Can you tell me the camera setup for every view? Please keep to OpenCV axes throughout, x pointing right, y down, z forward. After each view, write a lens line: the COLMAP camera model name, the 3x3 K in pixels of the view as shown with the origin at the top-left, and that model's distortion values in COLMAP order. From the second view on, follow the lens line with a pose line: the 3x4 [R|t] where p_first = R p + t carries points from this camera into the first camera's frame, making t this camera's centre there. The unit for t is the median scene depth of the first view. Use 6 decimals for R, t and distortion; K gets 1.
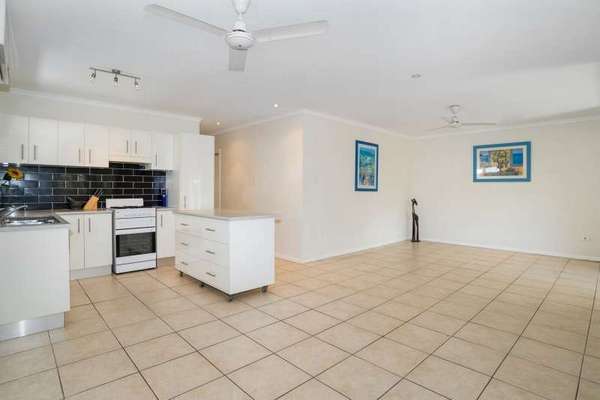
lens RADIAL K [[311.0, 0, 297.2], [0, 311.0, 187.8], [0, 0, 1]] dist [-0.000776, 0.000132]
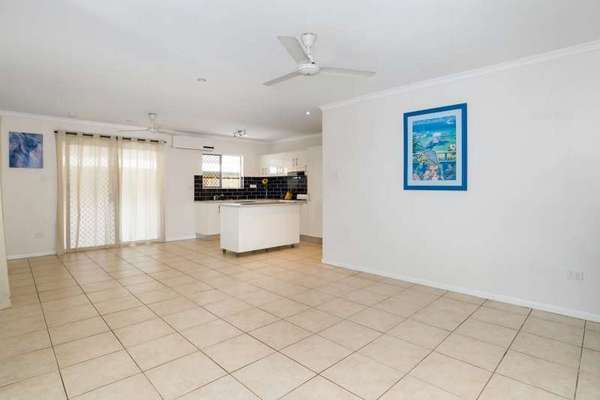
lens RADIAL K [[311.0, 0, 297.2], [0, 311.0, 187.8], [0, 0, 1]] dist [-0.000776, 0.000132]
pose [[0.021446, -0.006724, -0.999747, 1.045357], [0.001669, 0.999976, -0.006689, 0.013184], [0.999769, -0.001525, 0.021457, 0.929213]]
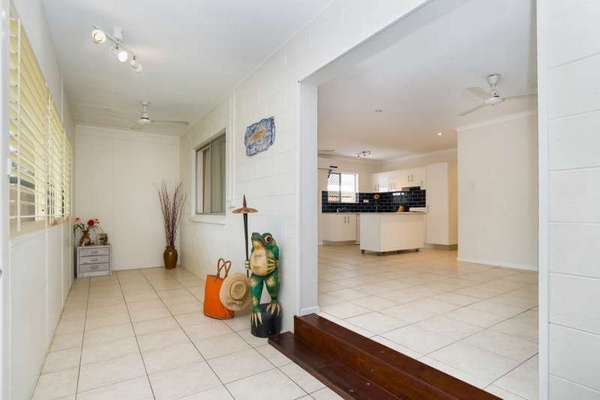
lens RADIAL K [[310.1, 0, 308.5], [0, 310.1, 213.0], [0, 0, 1]] dist [-0.000360, 0.000024]
pose [[-0.130835, 0.001960, -0.991402, 1.288937], [-0.001963, 0.999996, 0.002237, 0.063713], [0.991402, 0.002239, -0.130831, 0.614572]]
